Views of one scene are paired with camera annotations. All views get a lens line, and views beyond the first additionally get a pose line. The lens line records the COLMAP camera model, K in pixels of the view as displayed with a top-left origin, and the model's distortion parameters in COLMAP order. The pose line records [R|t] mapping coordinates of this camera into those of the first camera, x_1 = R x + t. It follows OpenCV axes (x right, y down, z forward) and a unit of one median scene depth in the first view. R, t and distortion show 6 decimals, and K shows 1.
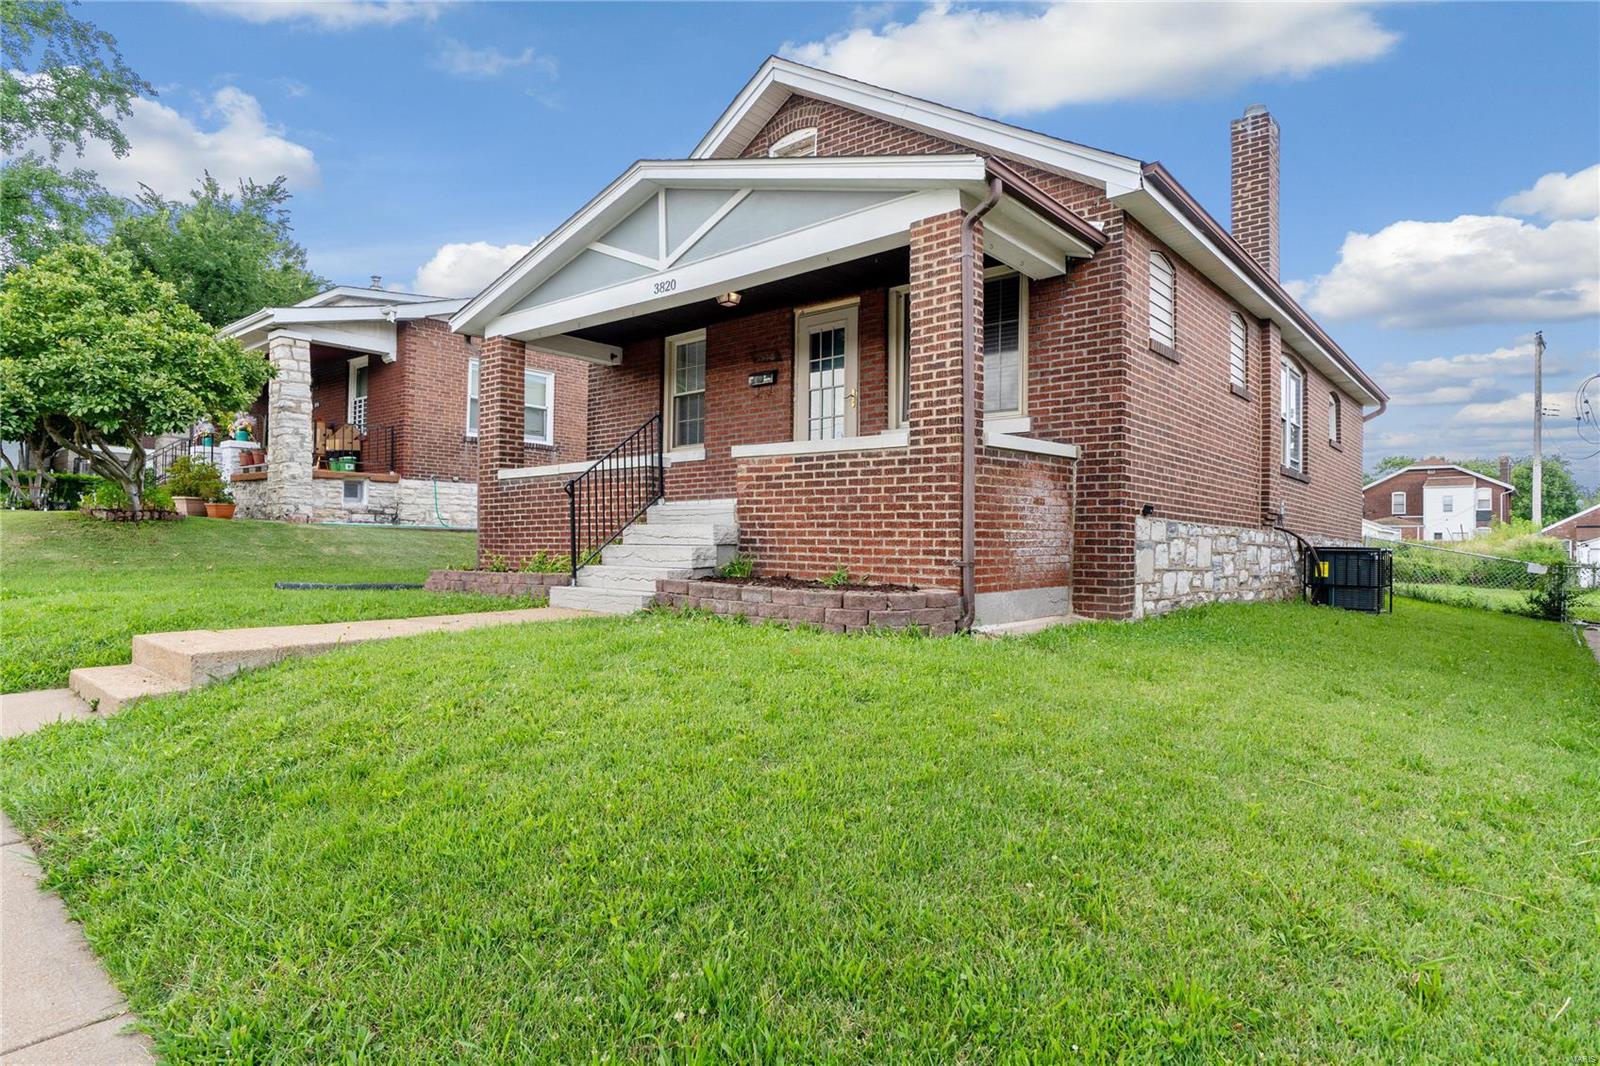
lens RADIAL K [[885.0, 0, 800.0], [0, 885.0, 533.0], [0, 0, 1]] dist [-0.003004, -0.000170]
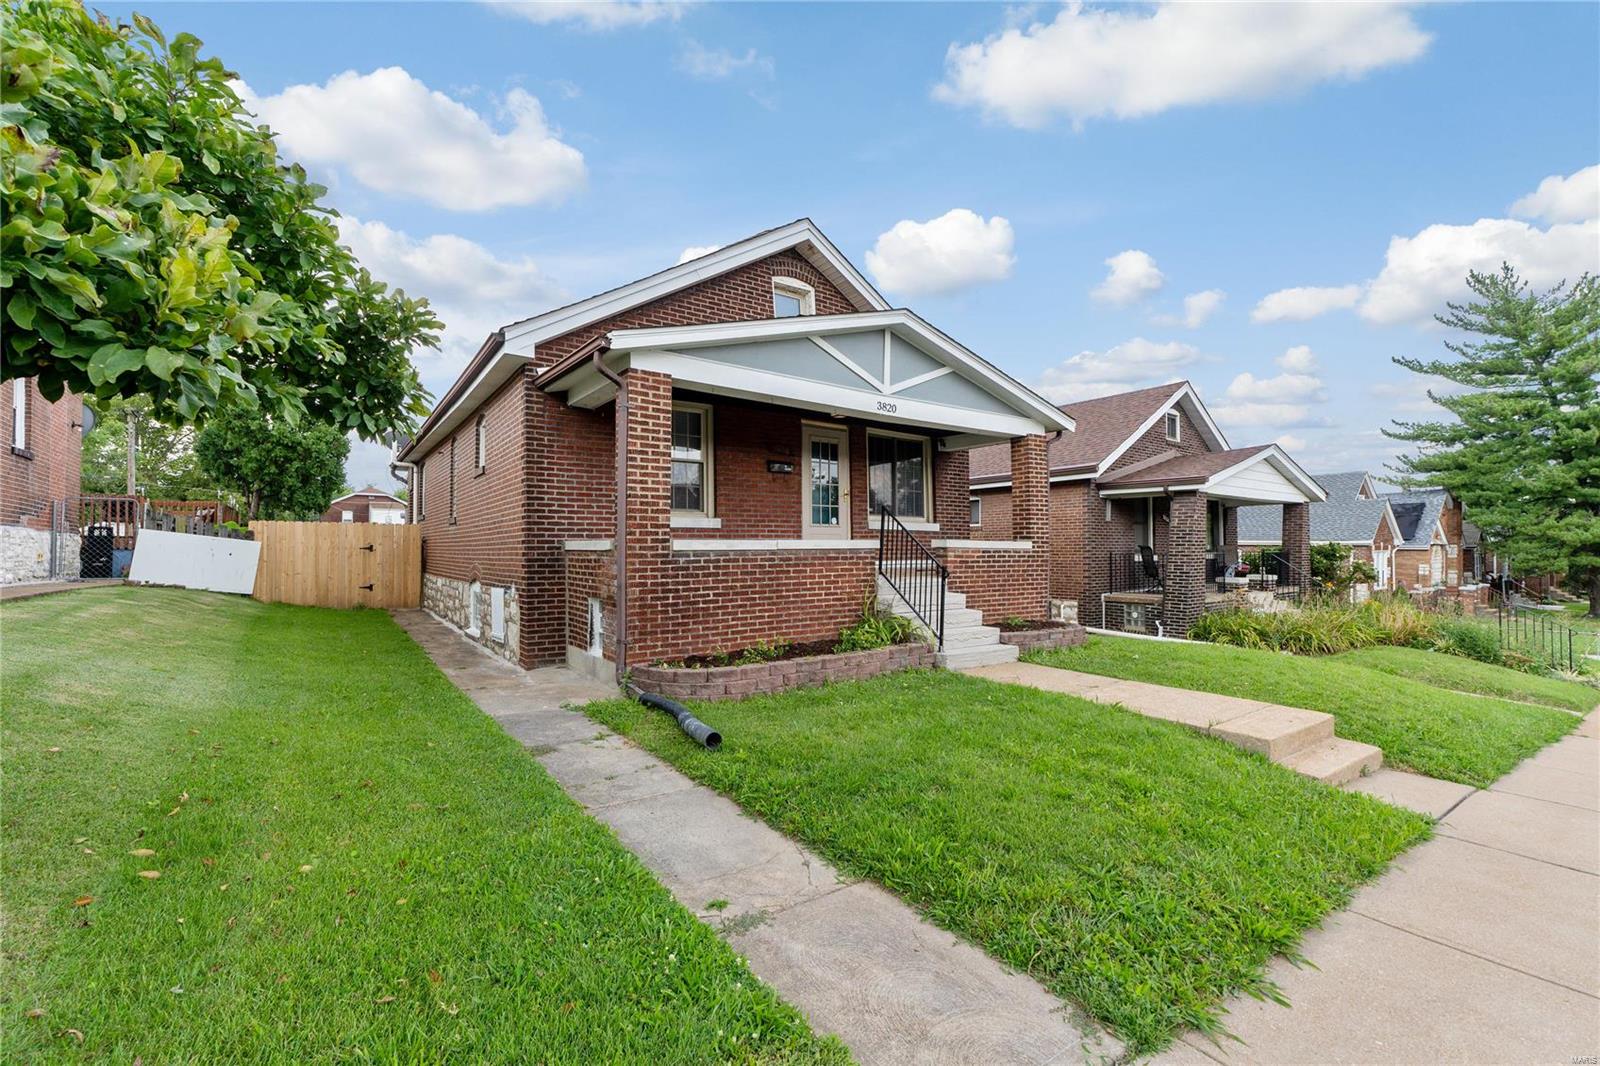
lens RADIAL K [[668.0, 0, 797.8], [0, 668.0, 541.9], [0, 0, 1]] dist [-0.001317, -0.000050]
pose [[0.240964, 0.000252, 0.970534, -1.200027], [-0.010788, 0.999939, 0.002419, -0.093213], [-0.970474, -0.011052, 0.240952, 0.960877]]
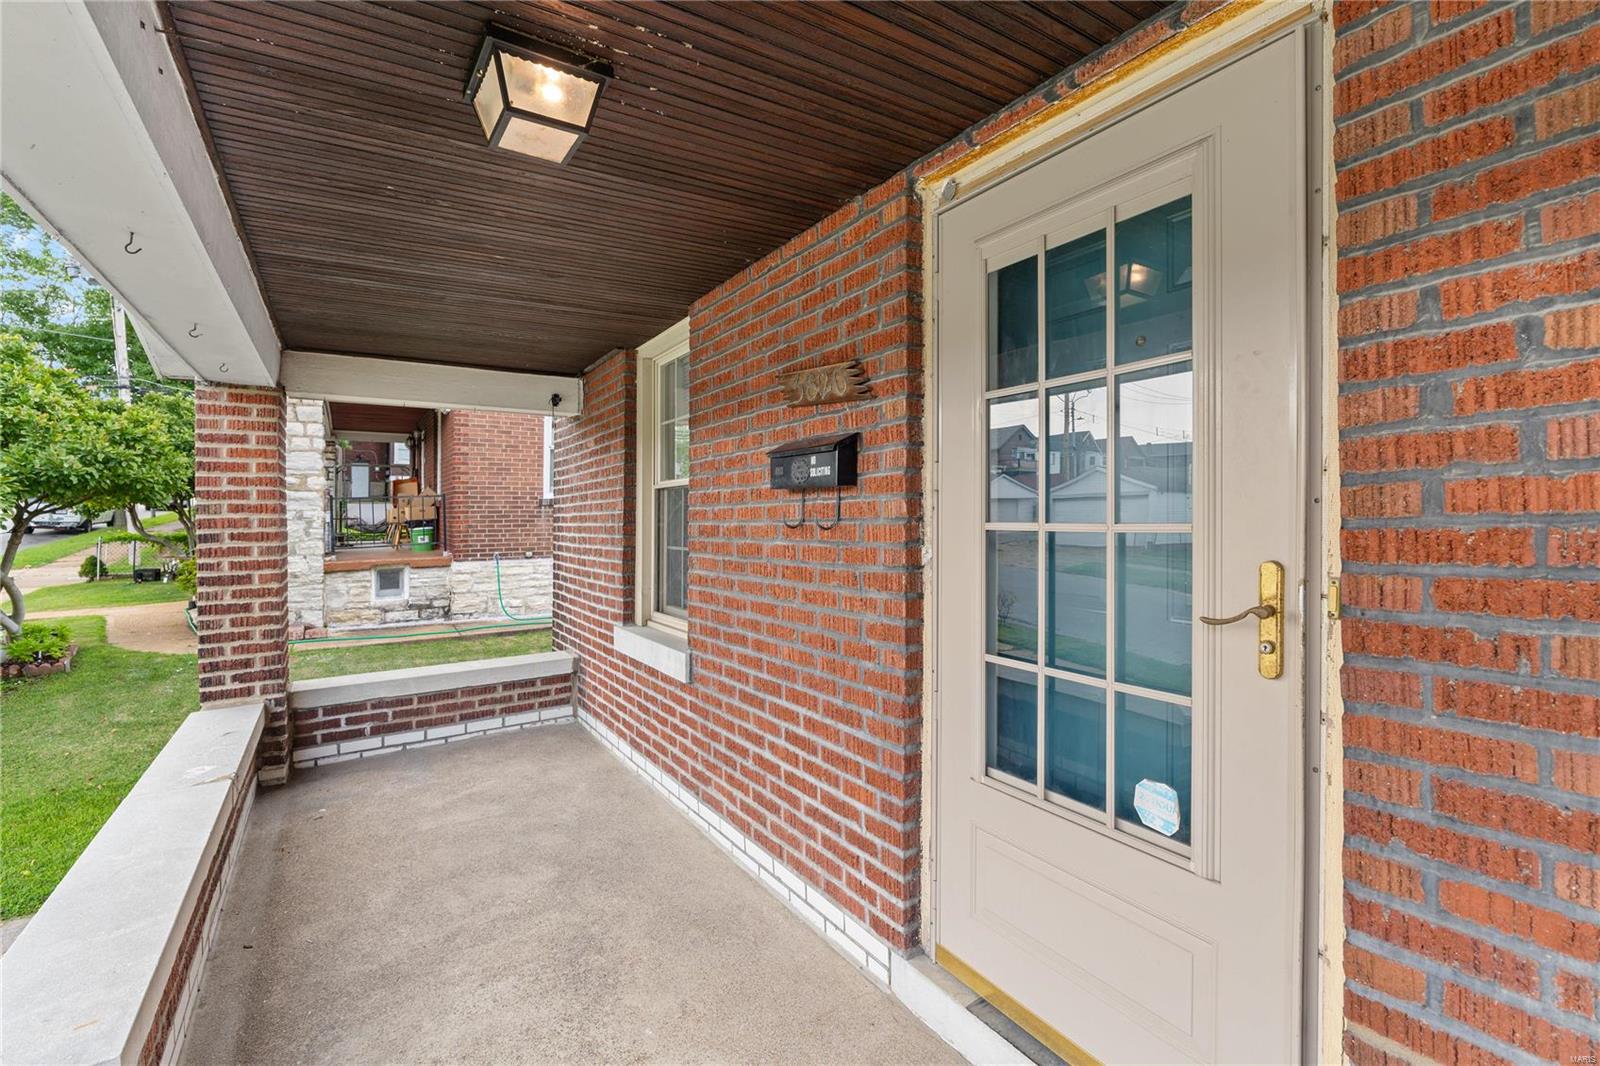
lens RADIAL K [[702.7, 0, 765.9], [0, 702.7, 521.6], [0, 0, 1]] dist [-0.000877, -0.000031]
pose [[0.950150, -0.014478, -0.311458, 0.015432], [0.020527, 0.999659, 0.016151, -0.205516], [0.311118, -0.021739, 0.950123, 1.007714]]
